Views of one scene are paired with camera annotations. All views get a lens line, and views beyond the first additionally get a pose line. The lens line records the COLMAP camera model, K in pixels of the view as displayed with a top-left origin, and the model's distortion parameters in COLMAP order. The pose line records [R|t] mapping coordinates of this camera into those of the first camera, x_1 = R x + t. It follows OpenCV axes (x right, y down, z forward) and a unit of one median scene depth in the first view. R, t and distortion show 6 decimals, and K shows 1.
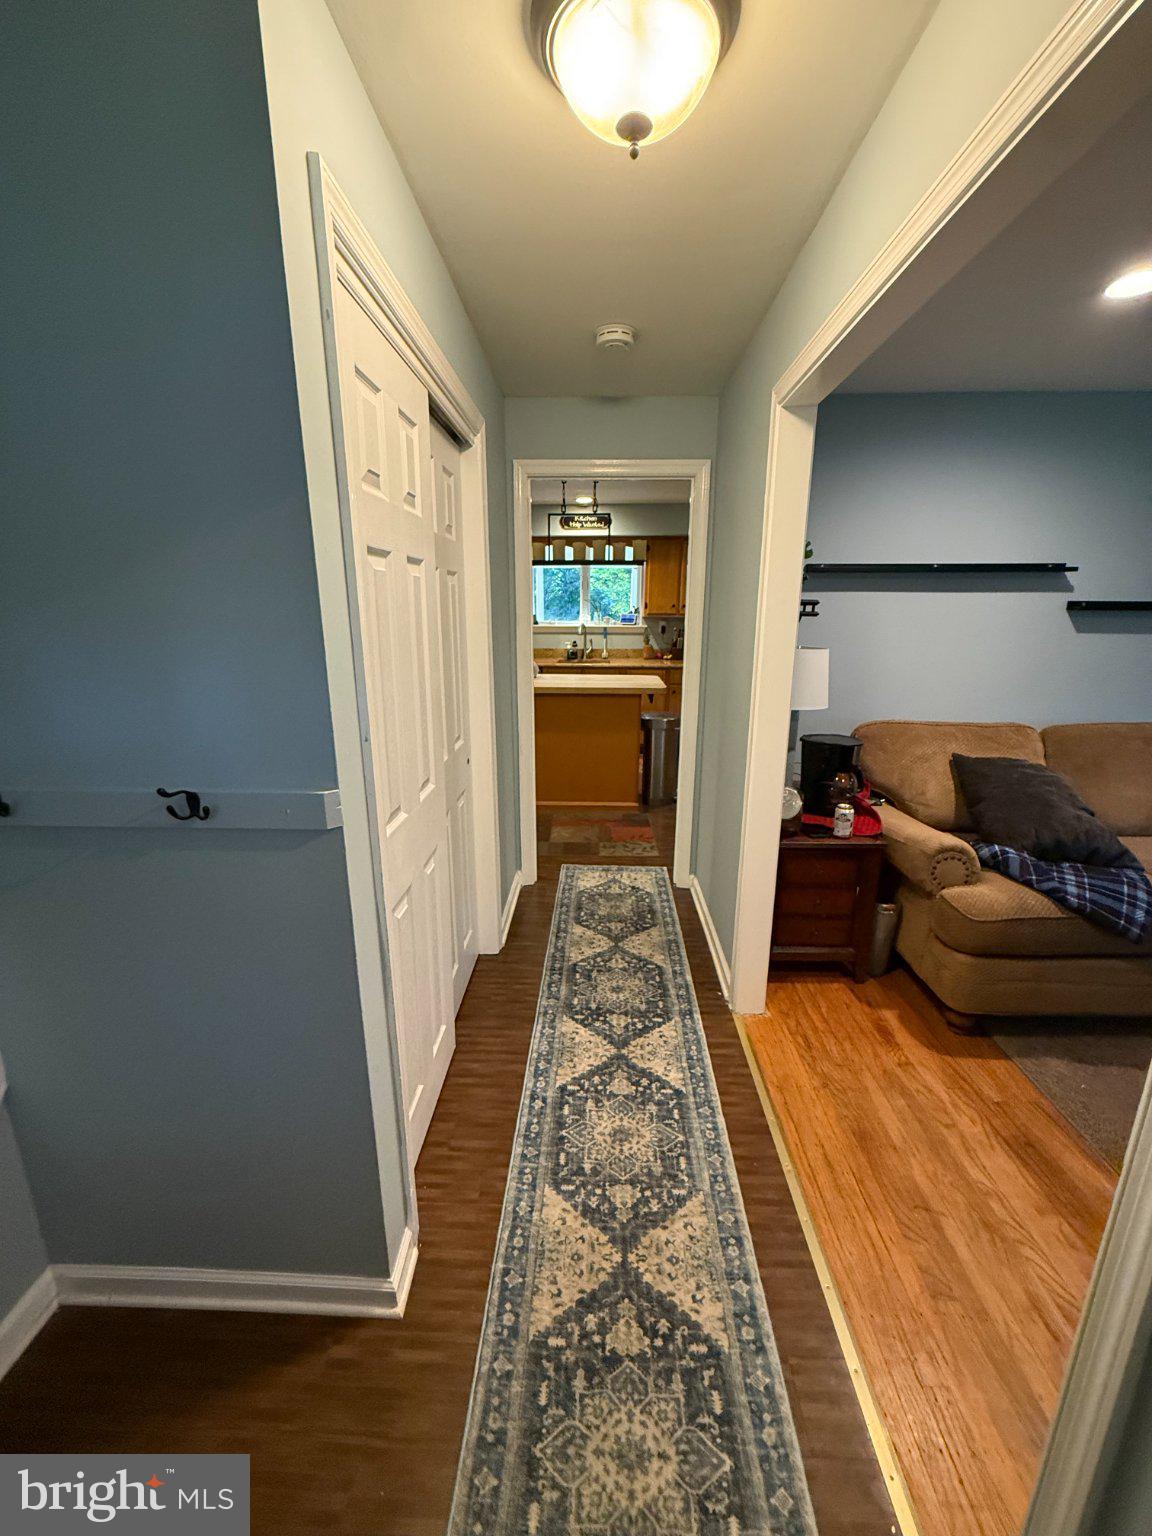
lens RADIAL K [[611.7, 0, 576.0], [0, 611.7, 768.0], [0, 0, 1]] dist [0.000155, -0.000340]
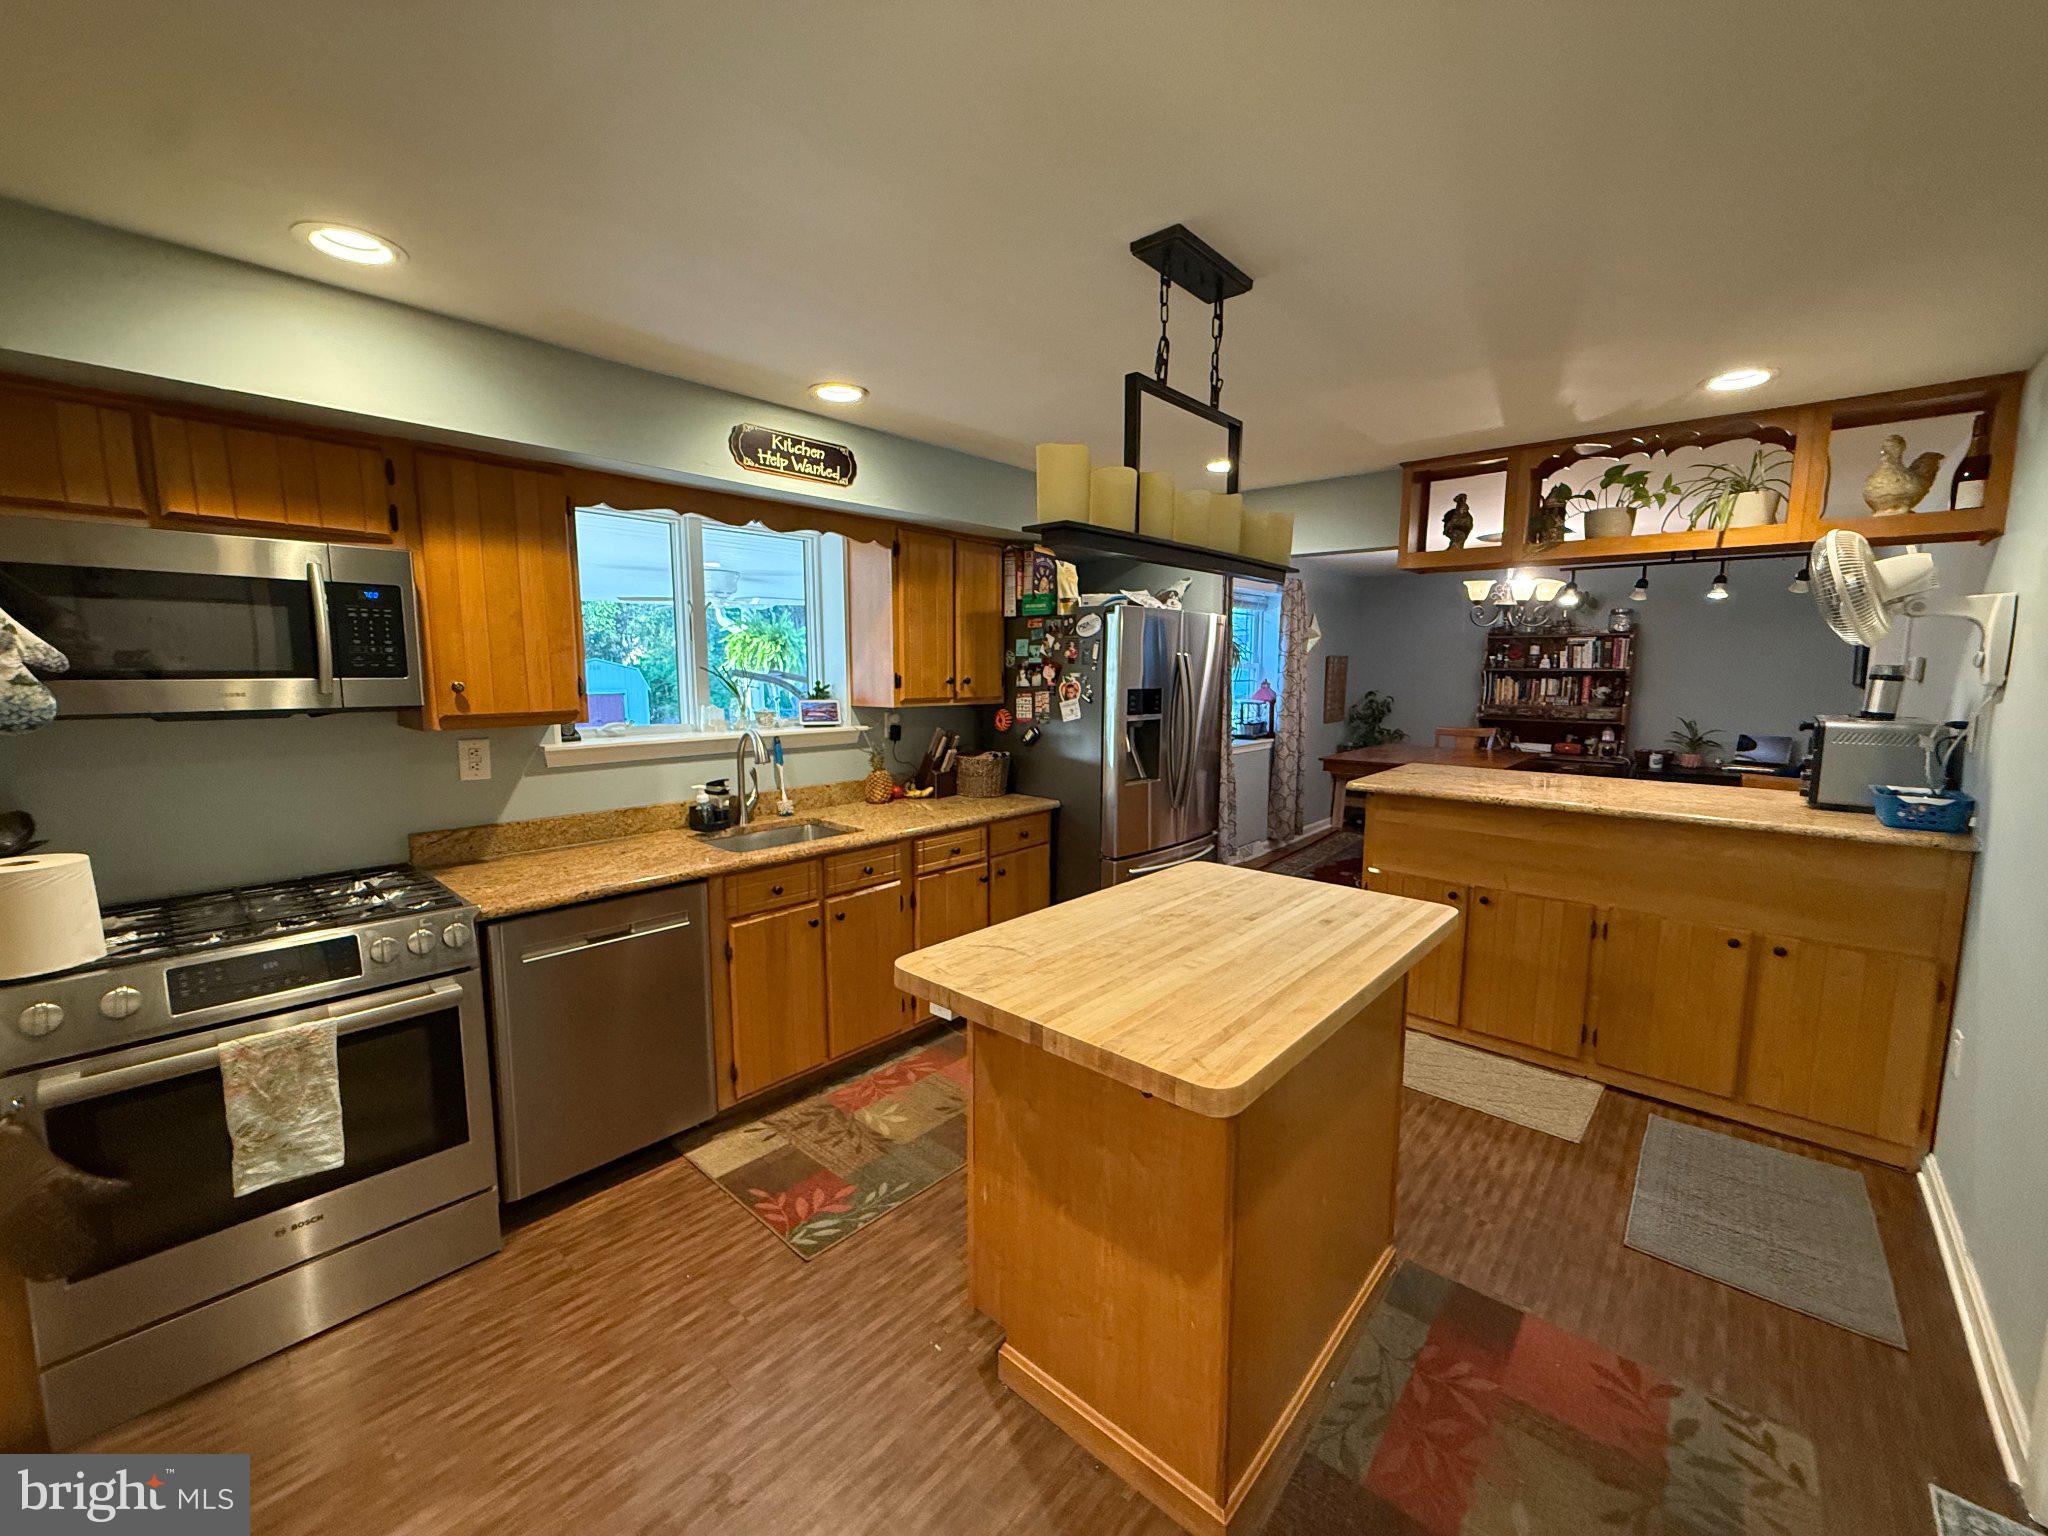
lens RADIAL K [[815.6, 0, 1019.9], [0, 815.6, 767.1], [0, 0, 1]] dist [0.000155, -0.000340]
pose [[0.644784, -0.093050, 0.758680, -0.681615], [0.198624, 0.978862, -0.048751, -0.424427], [-0.738107, 0.182126, 0.649637, 1.517441]]
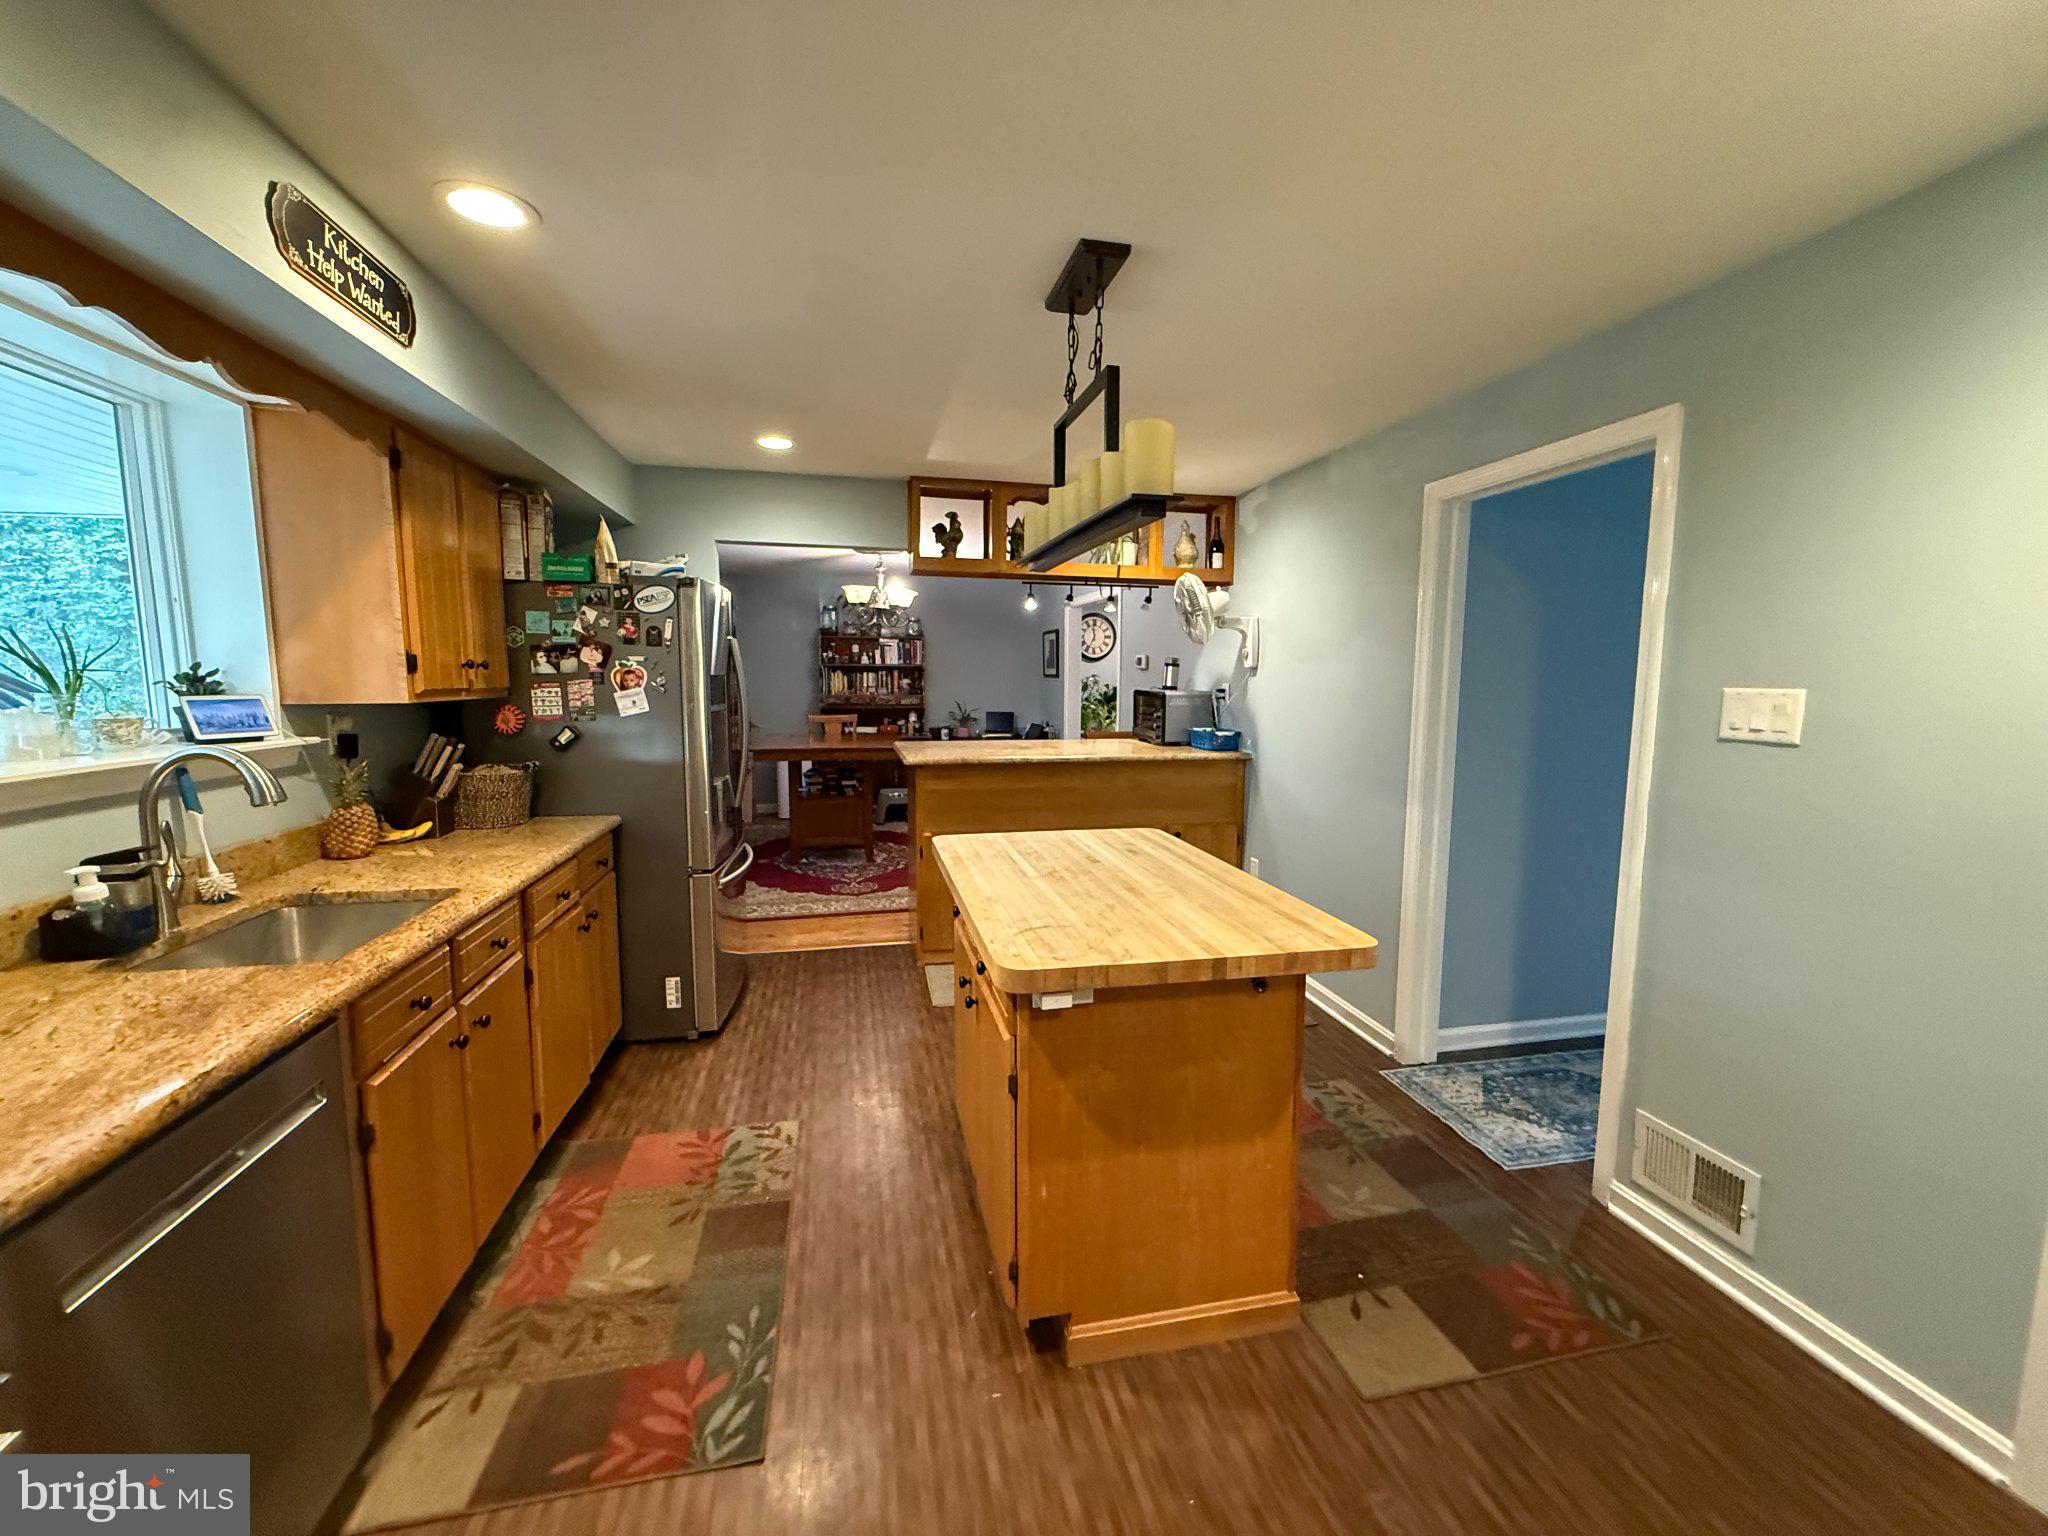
lens RADIAL K [[815.6, 0, 1019.9], [0, 815.6, 767.1], [0, 0, 1]] dist [0.000155, -0.000340]
pose [[-0.238508, -0.114678, 0.964346, -0.806907], [0.248430, 0.952758, 0.174743, -0.562590], [-0.938827, 0.281250, -0.198751, 2.151871]]
